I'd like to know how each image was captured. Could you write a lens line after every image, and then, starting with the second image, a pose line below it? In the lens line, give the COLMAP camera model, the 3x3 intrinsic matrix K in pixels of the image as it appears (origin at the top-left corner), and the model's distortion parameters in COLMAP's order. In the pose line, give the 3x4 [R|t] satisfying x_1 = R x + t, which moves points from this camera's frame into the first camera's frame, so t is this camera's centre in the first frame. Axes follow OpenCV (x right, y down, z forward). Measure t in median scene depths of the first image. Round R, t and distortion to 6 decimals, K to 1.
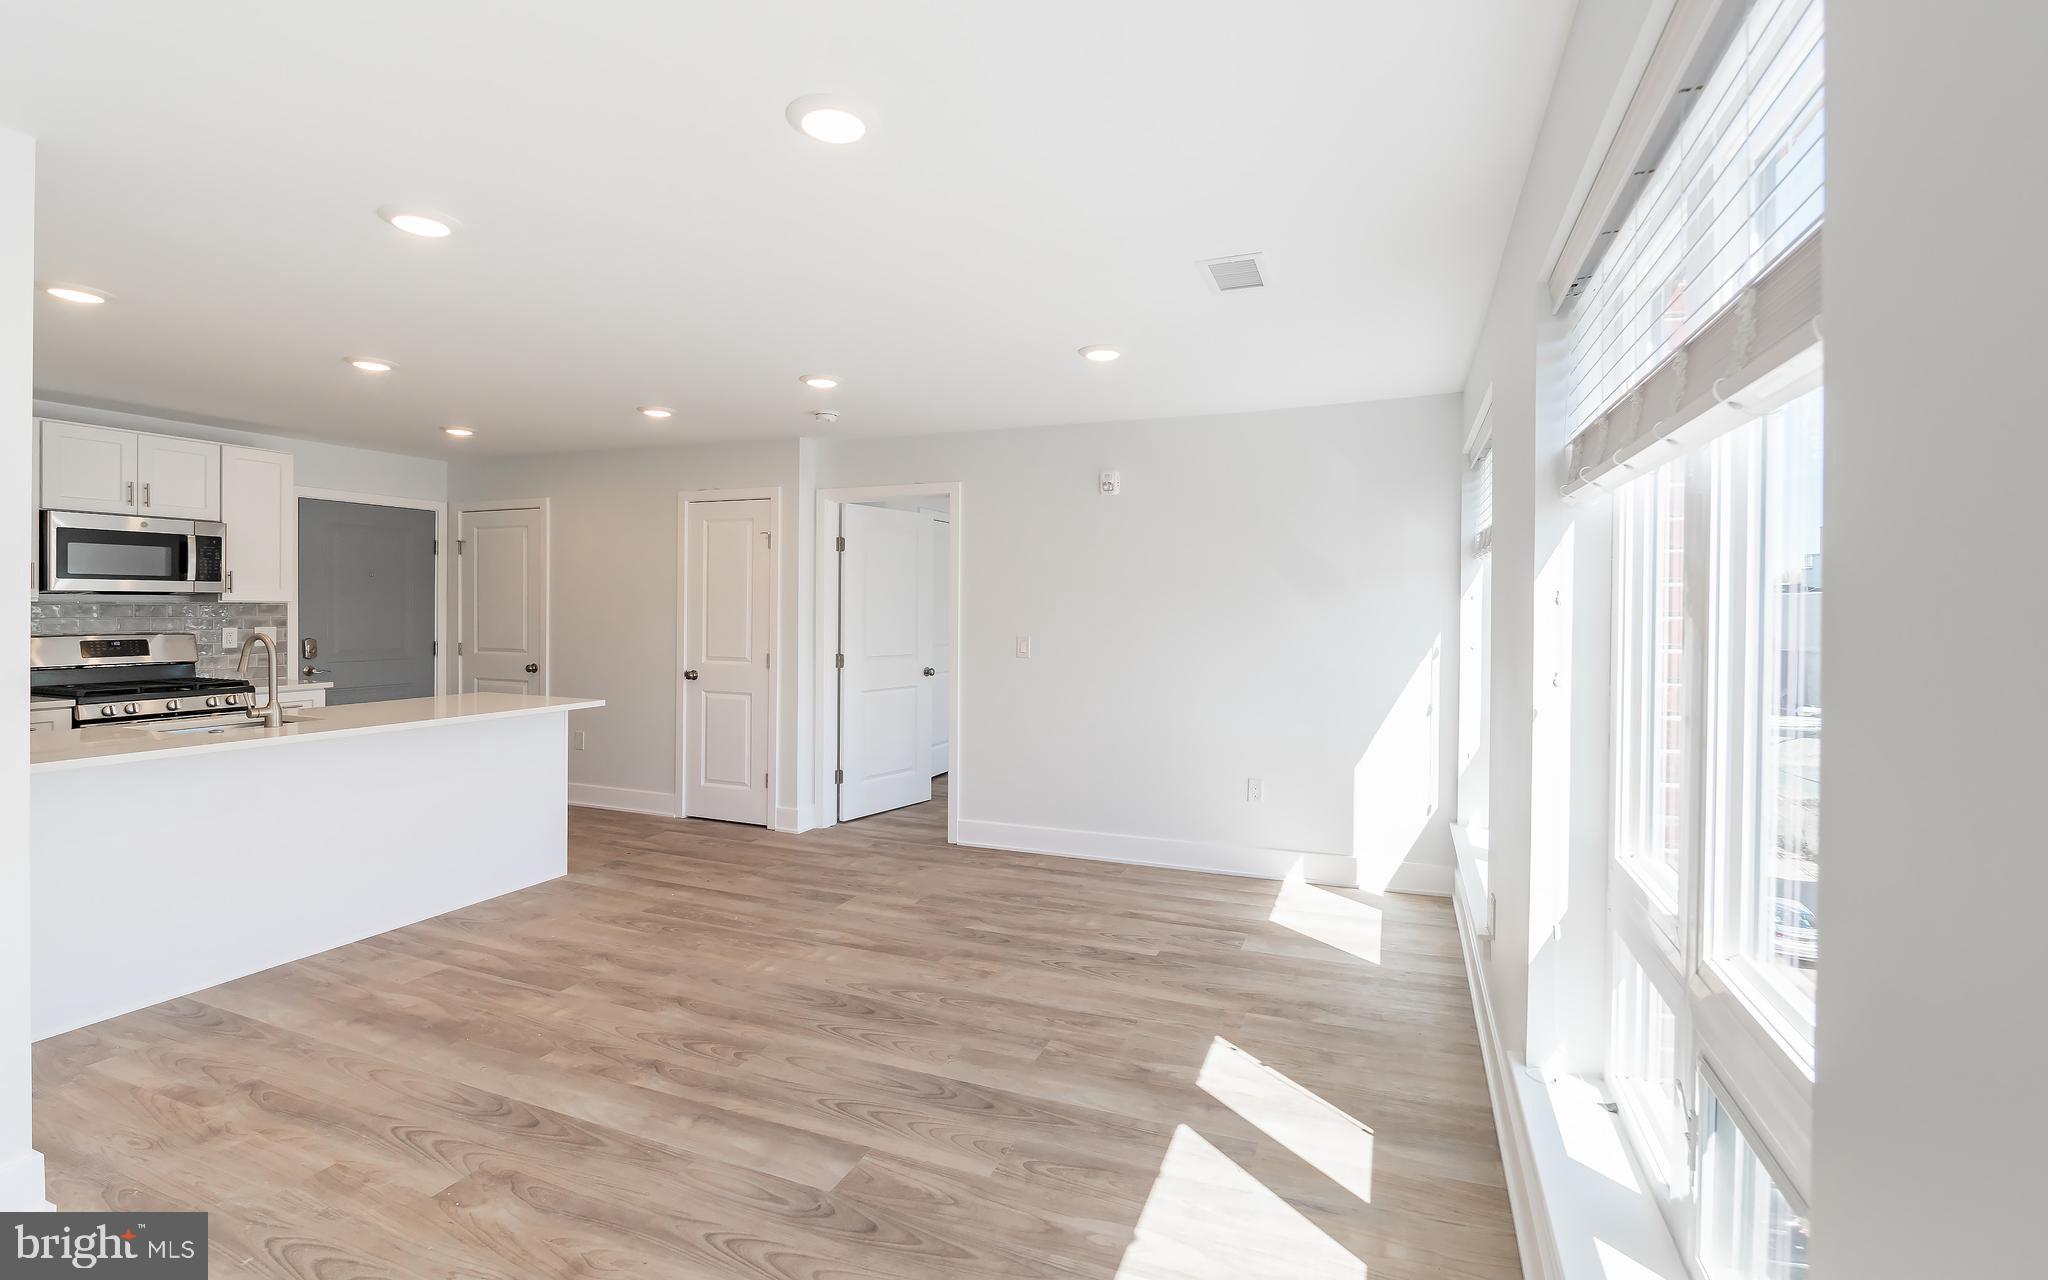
lens RADIAL K [[919.7, 0, 1030.9], [0, 919.7, 617.3], [0, 0, 1]] dist [-0.013468, 0.000153]
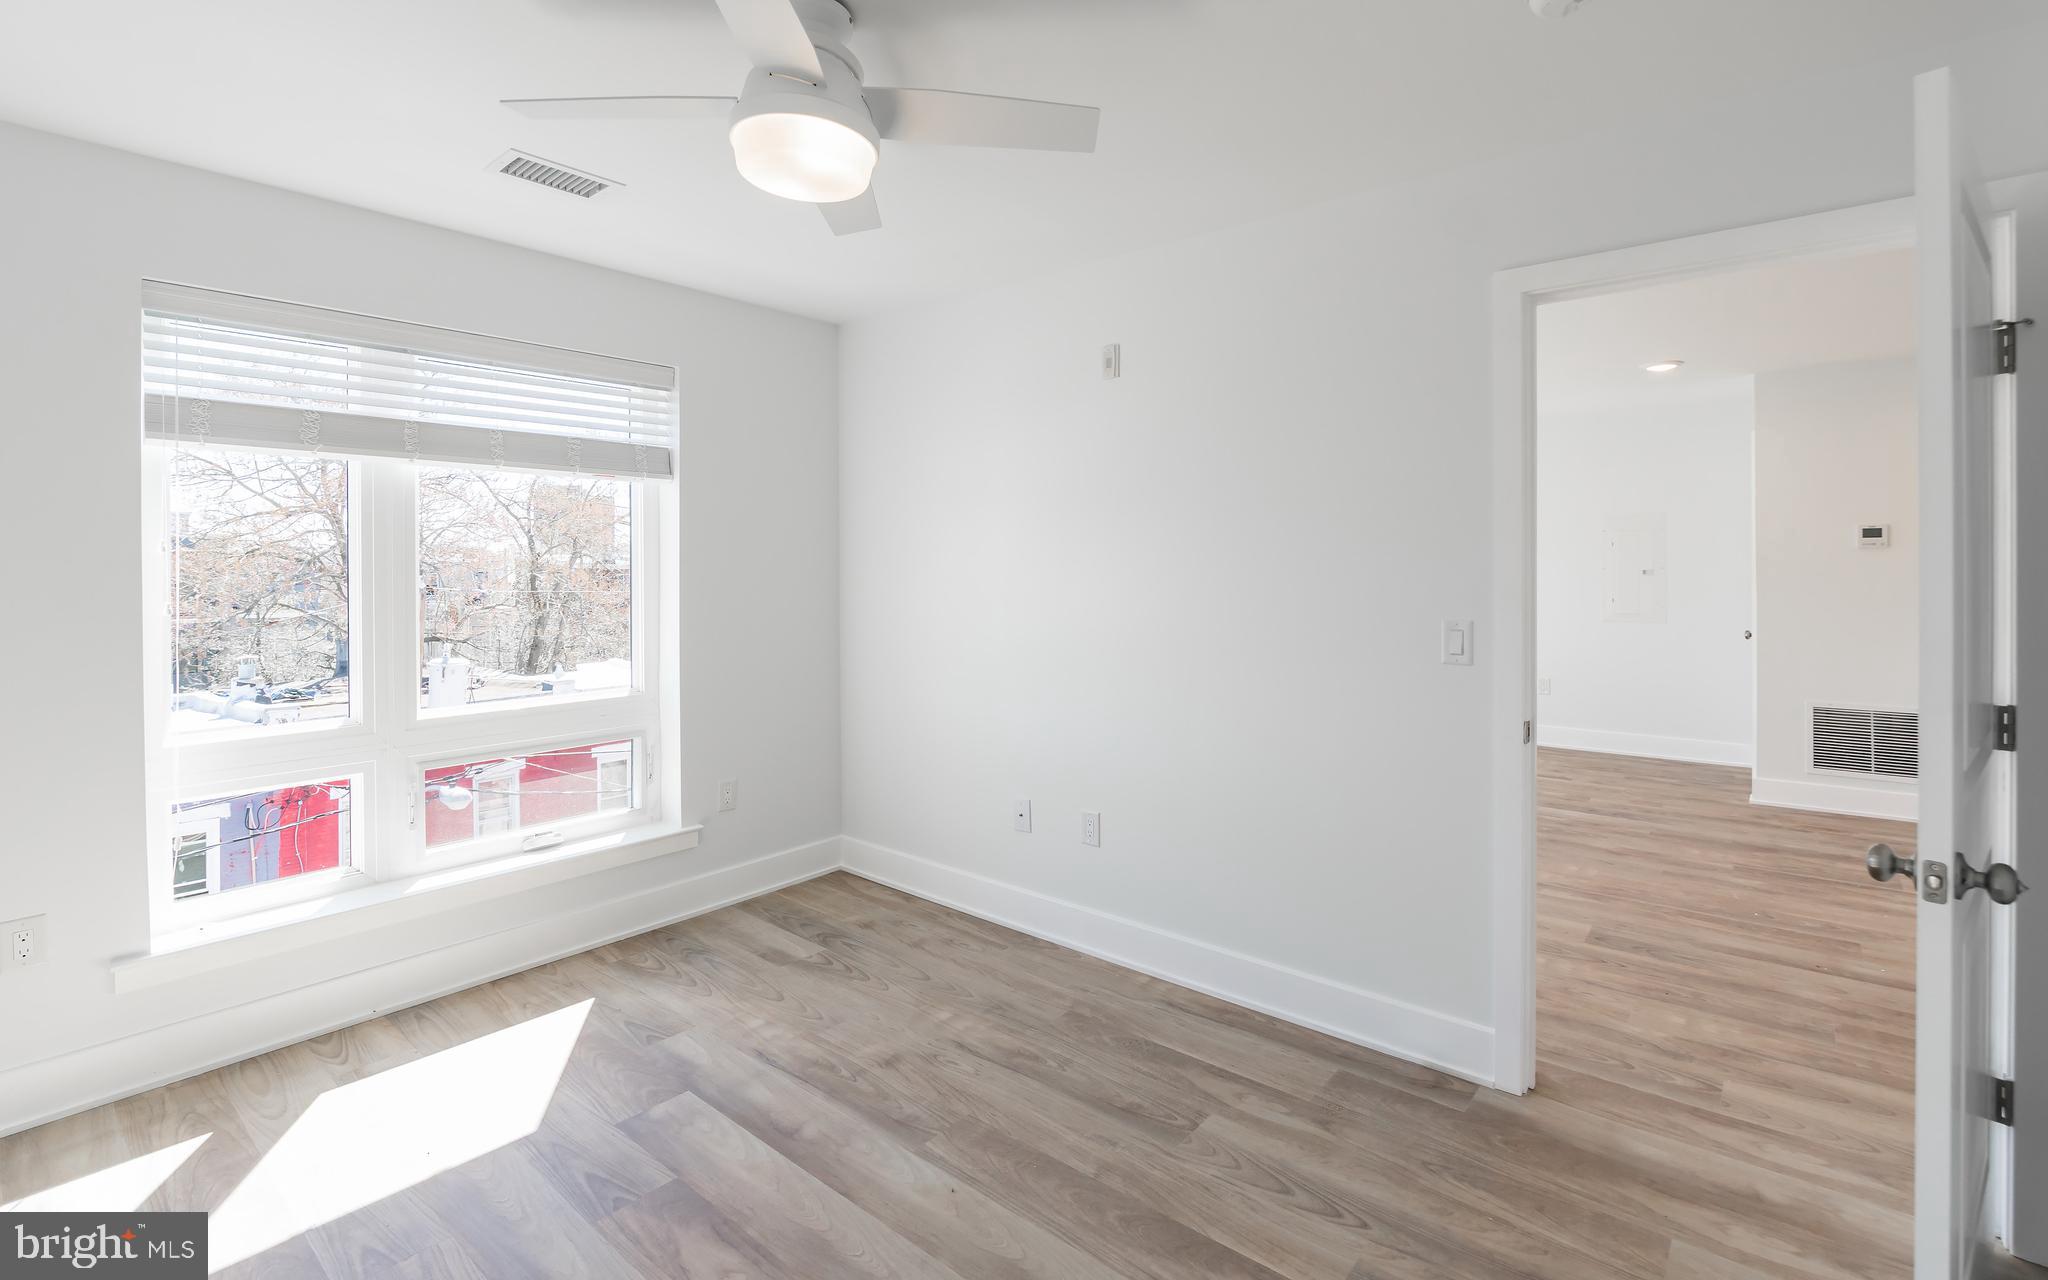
lens RADIAL K [[920.1, 0, 1051.7], [0, 920.1, 569.1], [0, 0, 1]] dist [-0.015293, 0.000998]
pose [[-0.956349, -0.004927, 0.292187, 0.007712], [-0.000351, 0.999876, 0.015713, -0.009035], [-0.292228, 0.014925, -0.956232, 1.716615]]
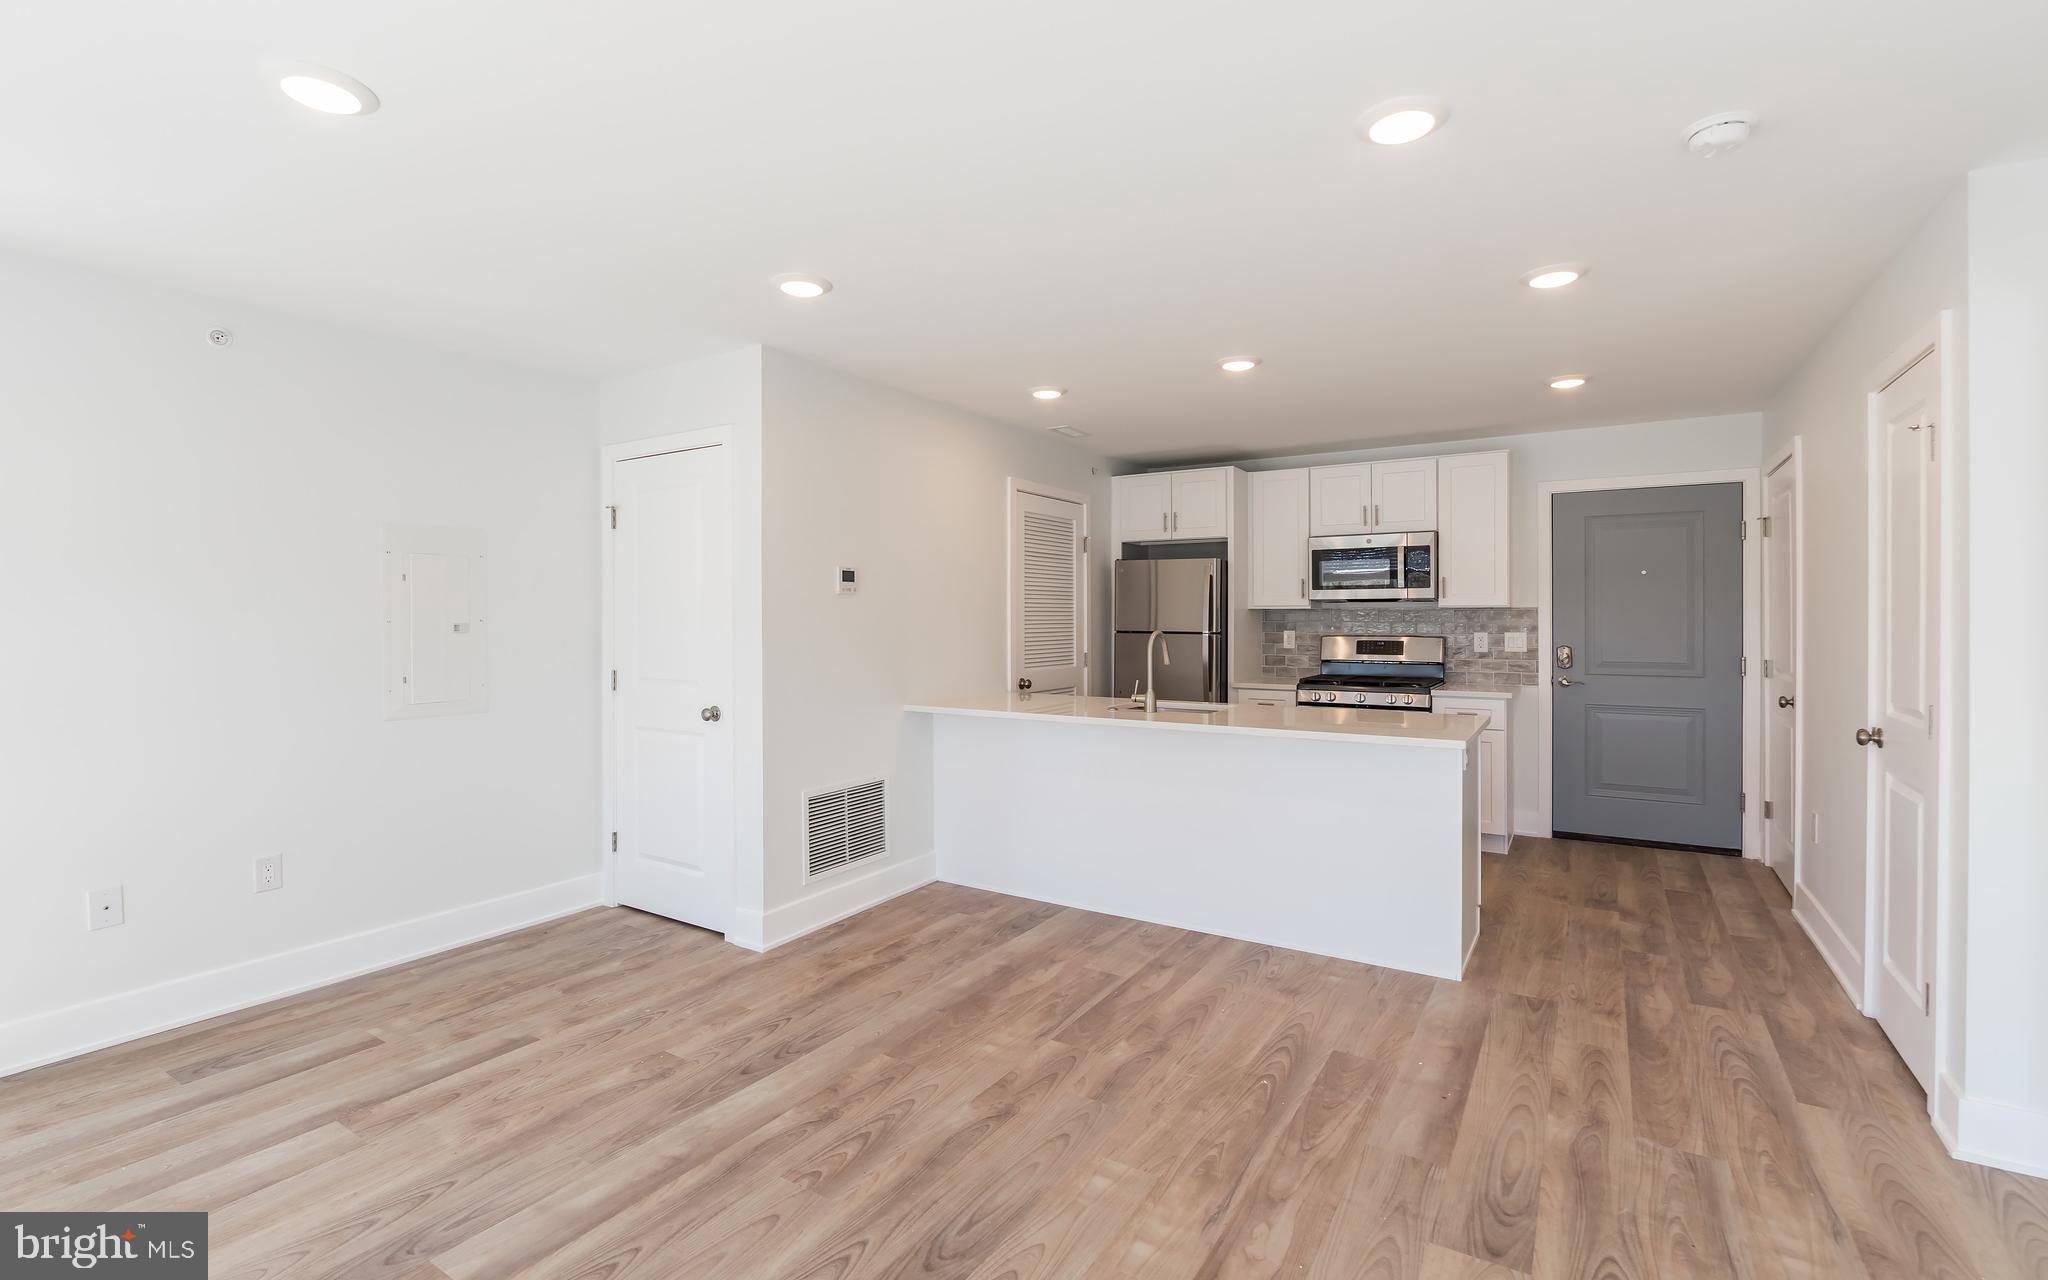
lens RADIAL K [[904.1, 0, 1028.0], [0, 904.1, 619.9], [0, 0, 1]] dist [-0.016075, 0.000090]
pose [[-0.178096, -0.004564, -0.984003, 0.239053], [-0.010759, 0.999939, -0.002690, 0.006682], [0.983954, 0.010107, -0.178134, 0.792204]]
